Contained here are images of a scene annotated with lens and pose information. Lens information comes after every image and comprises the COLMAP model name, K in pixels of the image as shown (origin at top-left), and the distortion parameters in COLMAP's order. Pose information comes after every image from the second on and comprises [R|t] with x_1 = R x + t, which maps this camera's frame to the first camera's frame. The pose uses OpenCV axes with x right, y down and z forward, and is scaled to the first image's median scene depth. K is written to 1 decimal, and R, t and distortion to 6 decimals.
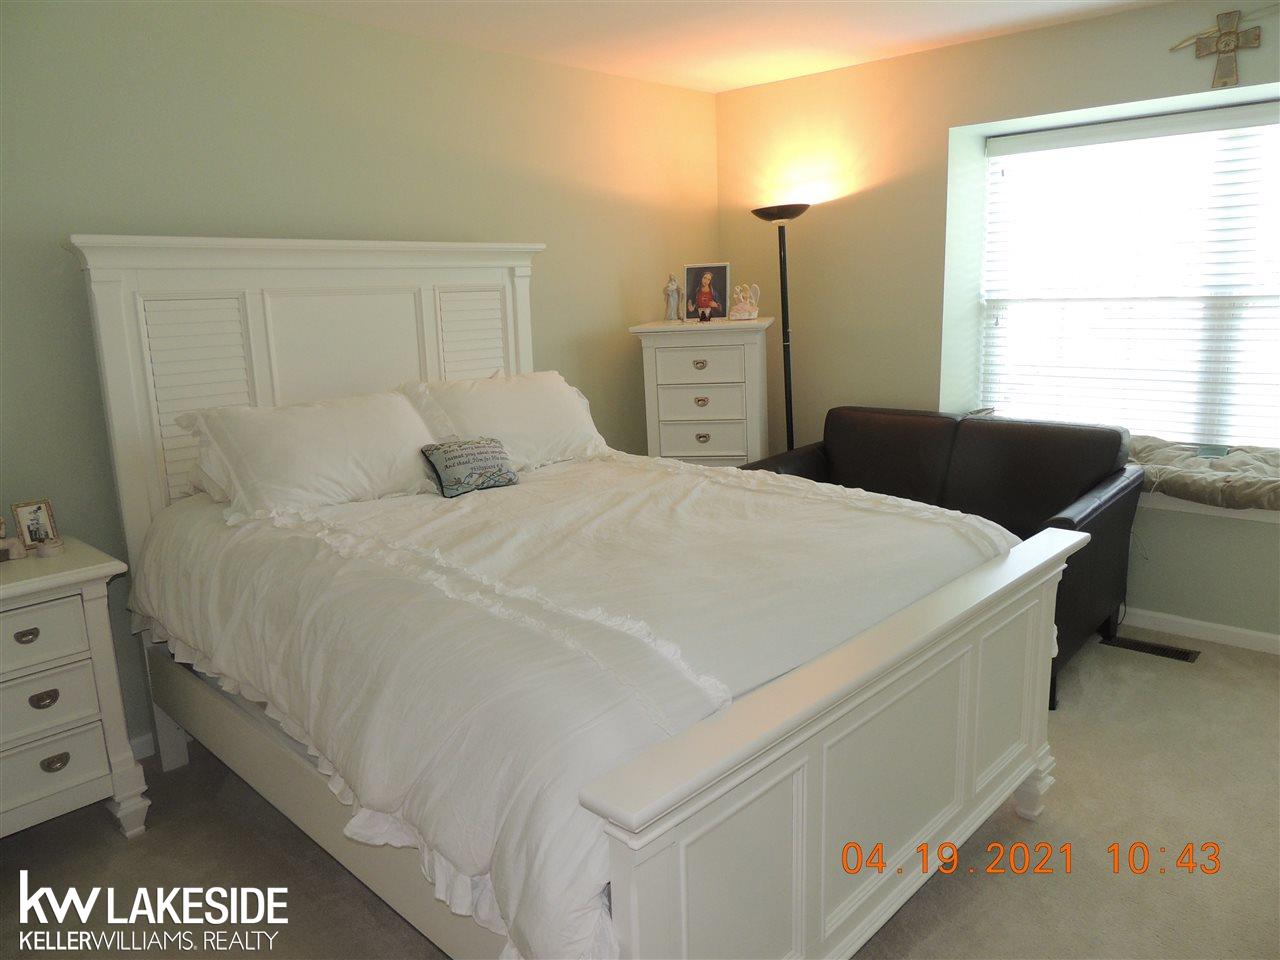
lens RADIAL K [[918.5, 0, 640.0], [0, 918.5, 480.0], [0, 0, 1]] dist [0.005018, -0.001632]
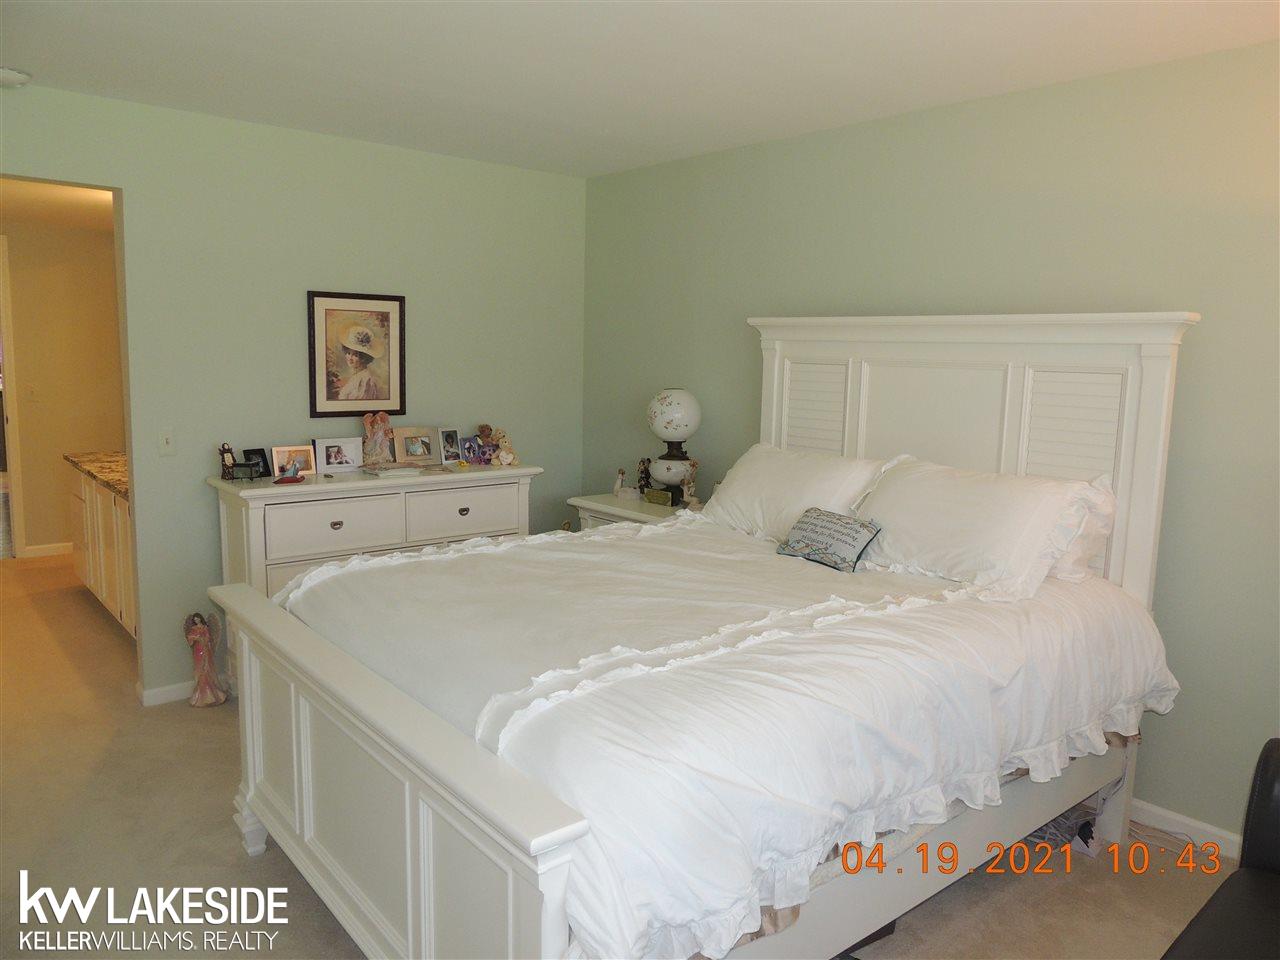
lens RADIAL K [[918.5, 0, 640.0], [0, 918.5, 480.0], [0, 0, 1]] dist [0.005018, -0.001632]
pose [[-0.072821, 0.156353, -0.985013, 0.711070], [-0.232538, 0.957753, 0.169217, -0.175220], [0.969857, 0.241376, -0.033387, 0.730128]]
